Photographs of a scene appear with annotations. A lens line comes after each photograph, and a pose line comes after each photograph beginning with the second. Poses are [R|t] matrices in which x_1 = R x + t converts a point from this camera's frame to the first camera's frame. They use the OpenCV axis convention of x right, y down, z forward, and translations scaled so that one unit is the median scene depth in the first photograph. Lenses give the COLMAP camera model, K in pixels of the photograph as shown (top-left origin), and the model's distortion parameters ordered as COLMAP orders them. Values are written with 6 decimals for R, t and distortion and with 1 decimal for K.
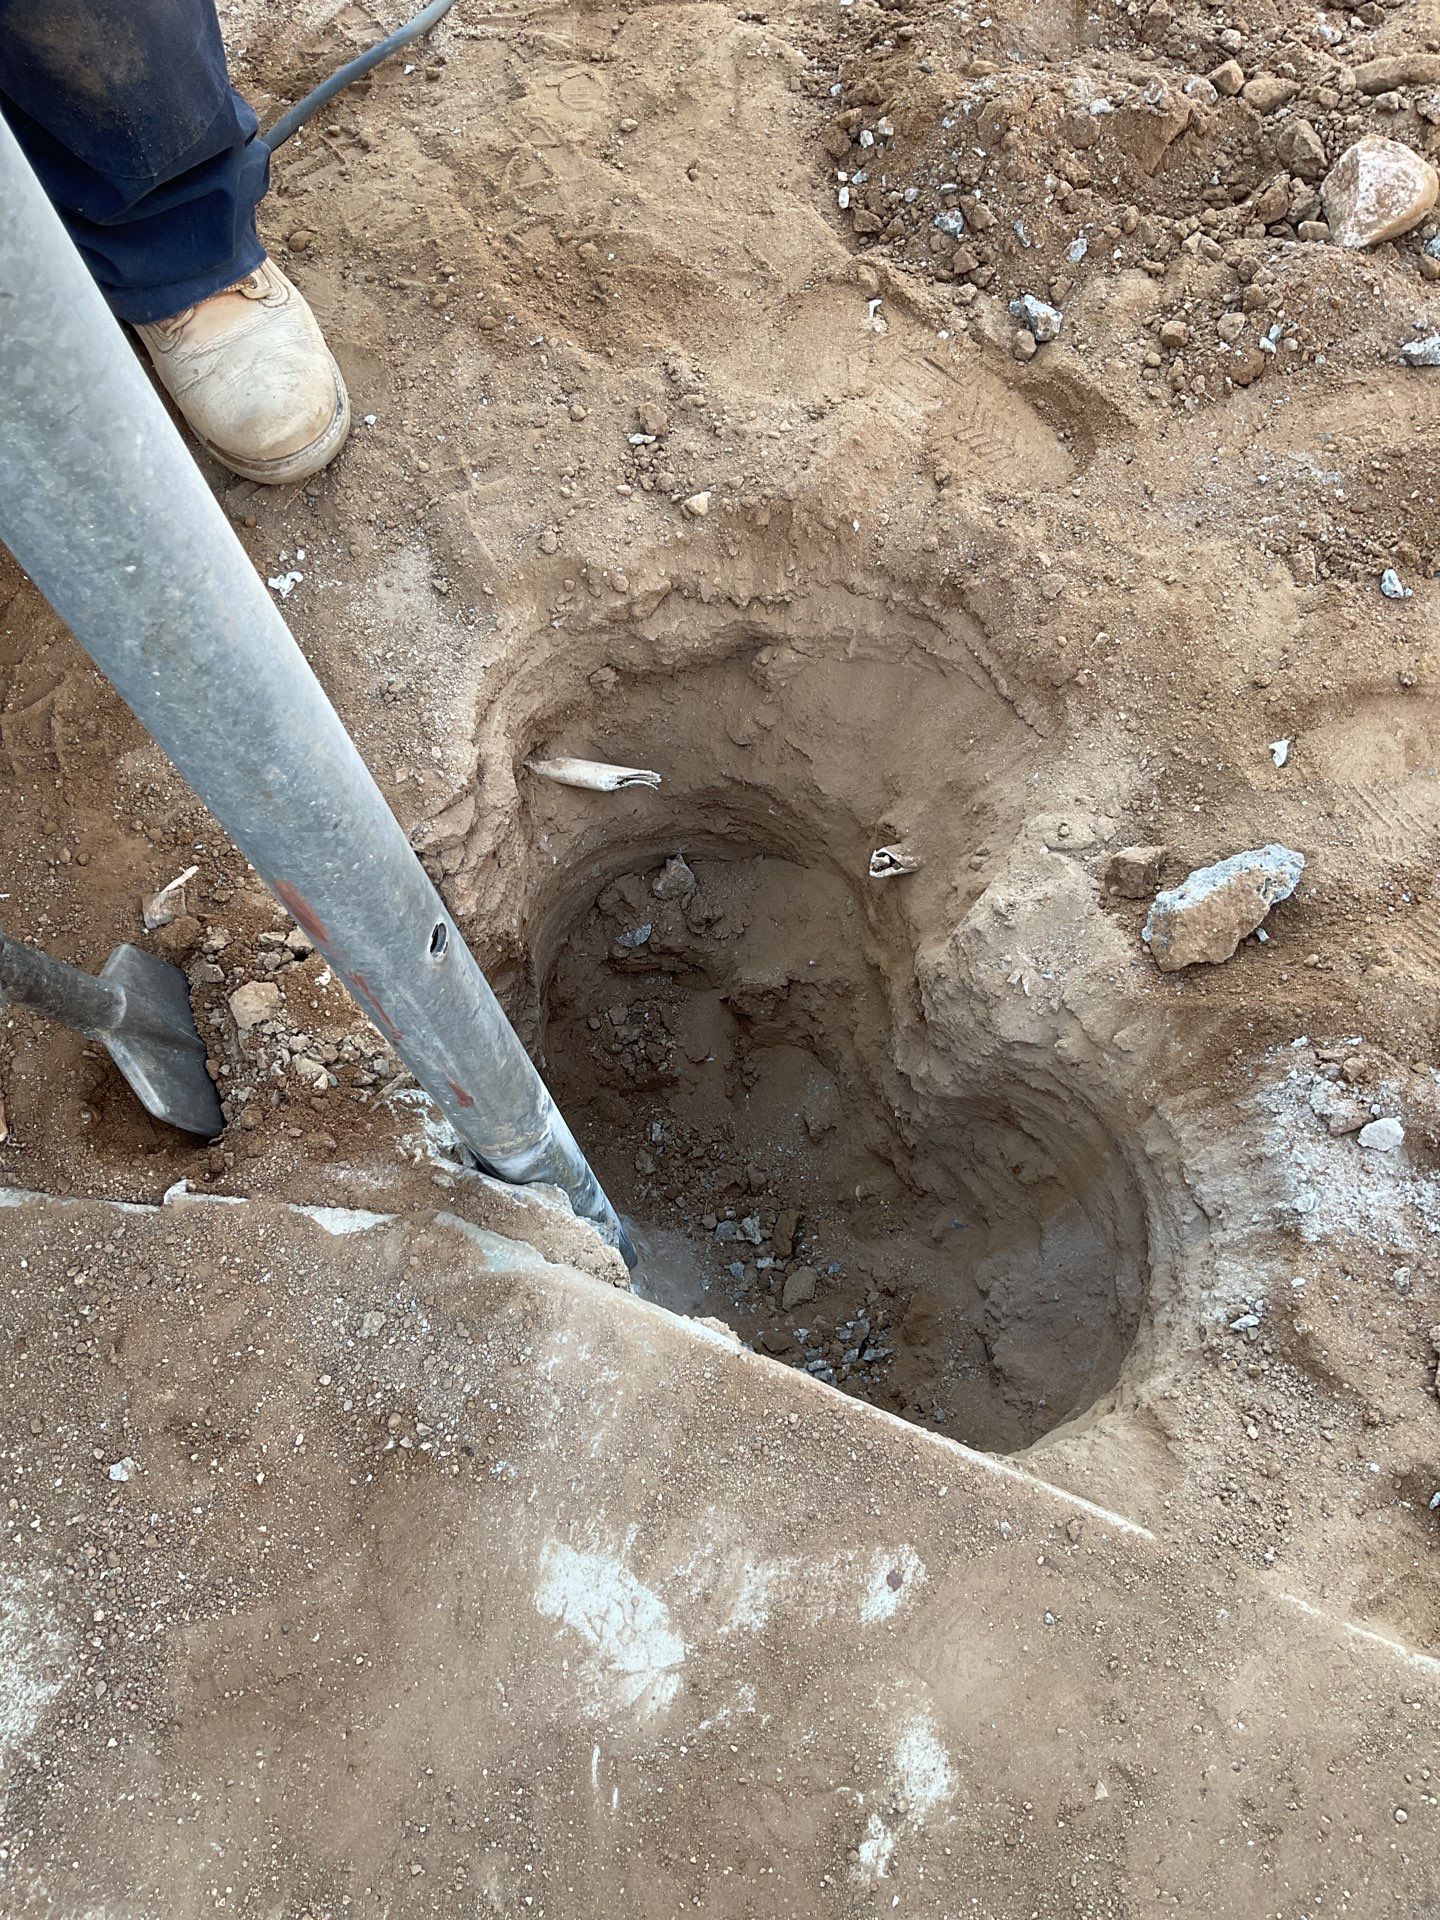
lens RADIAL K [[1566.6, 0, 719.6], [0, 1566.6, 967.1], [0, 0, 1]] dist [0.085086, -0.159547]
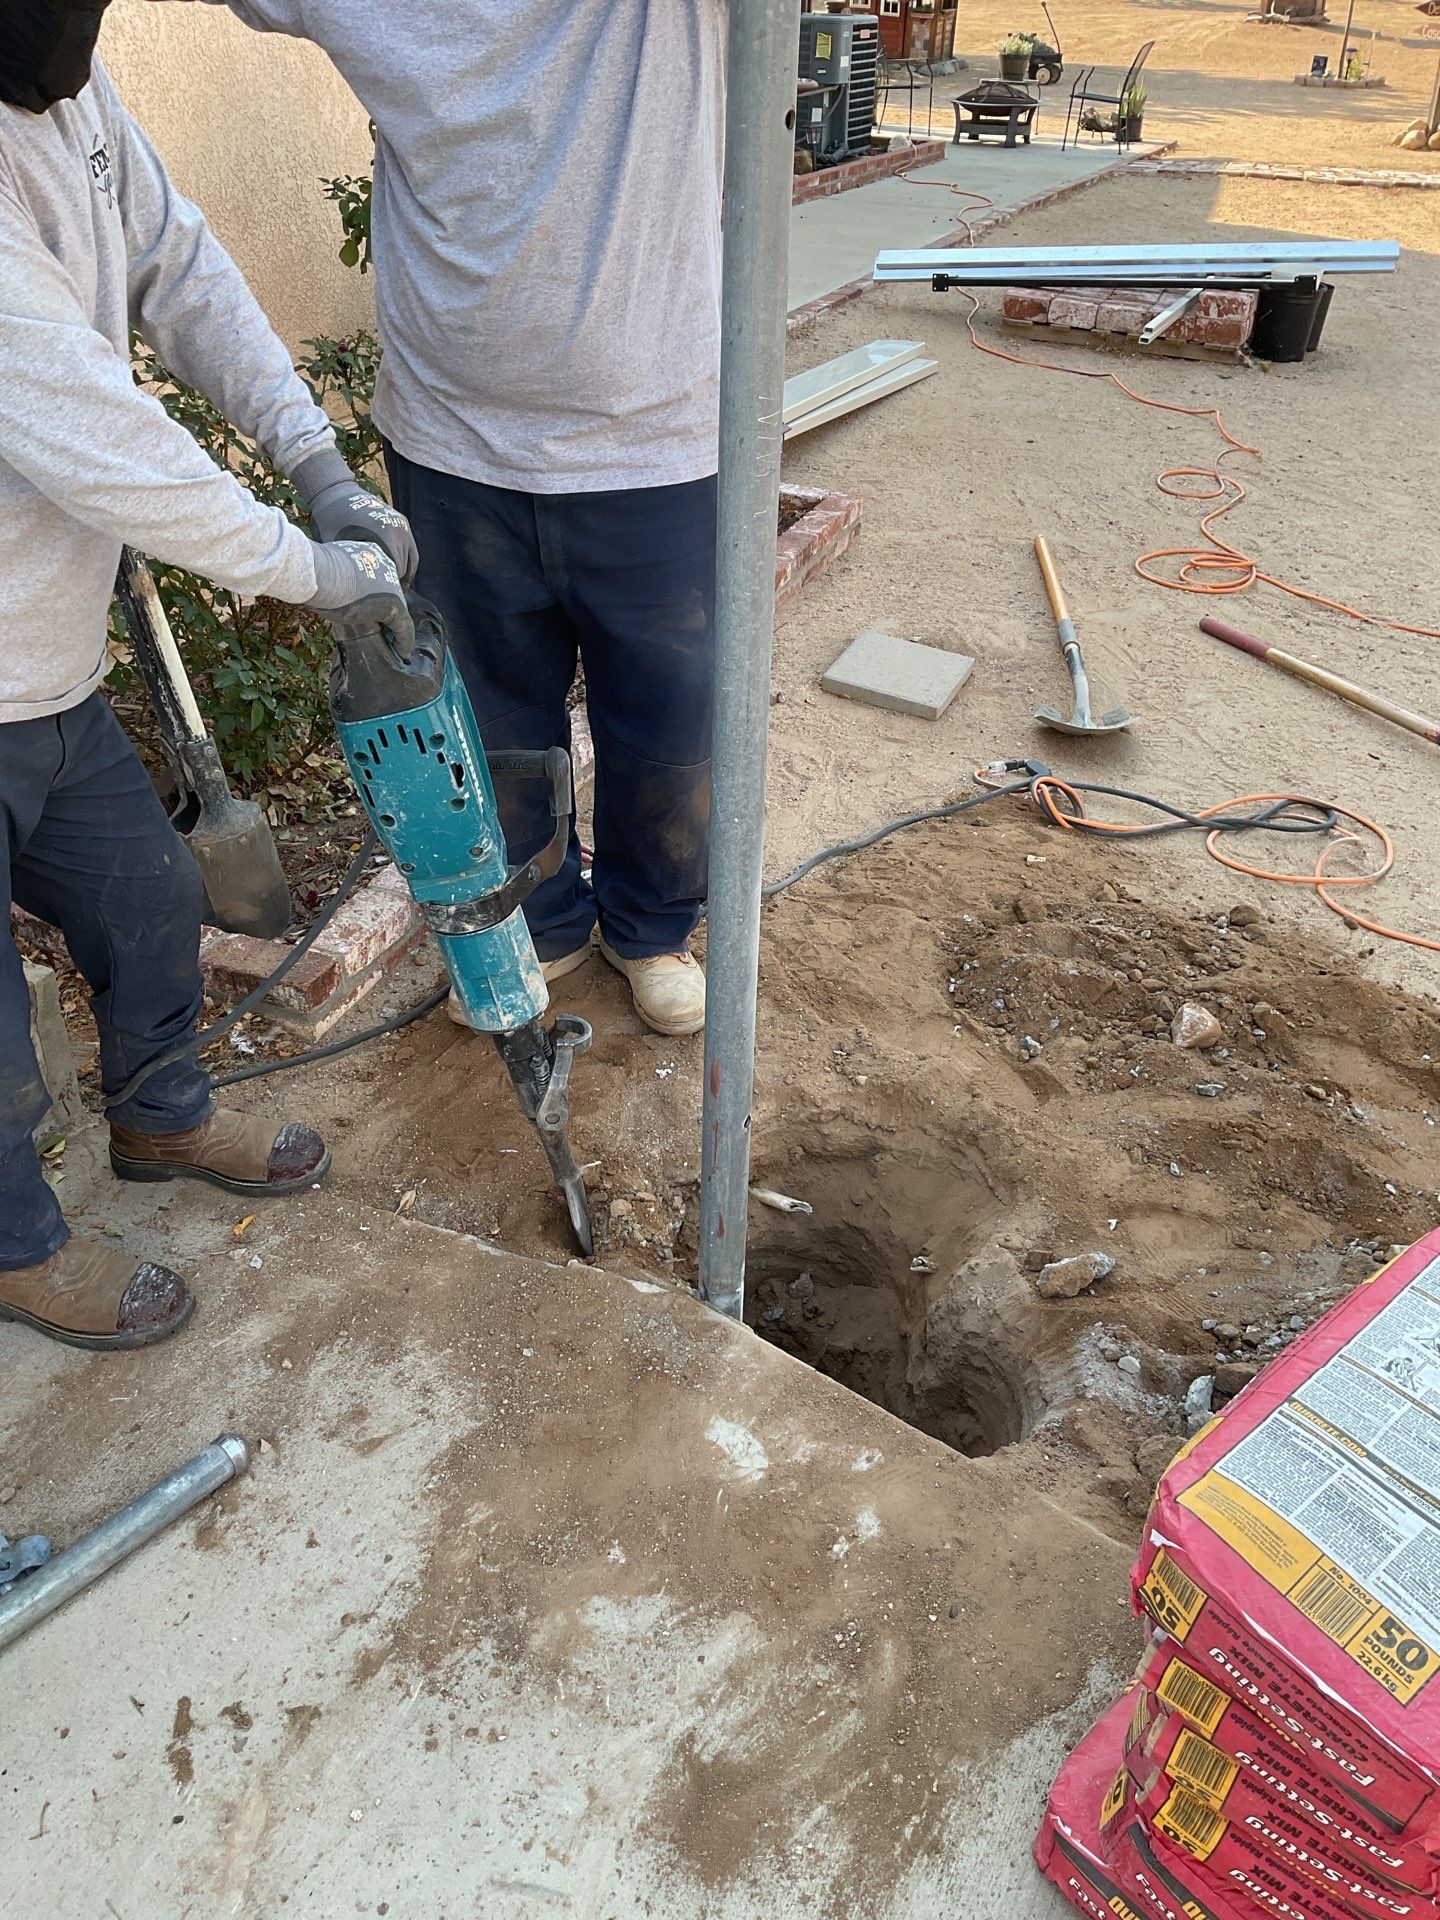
lens RADIAL K [[1566.6, 0, 719.6], [0, 1566.6, 967.1], [0, 0, 1]] dist [0.085086, -0.159547]
pose [[0.971158, 0.207475, -0.117501, 0.018635], [-0.237965, 0.812362, -0.532392, 0.768694], [-0.015004, 0.544997, 0.838303, -0.873598]]
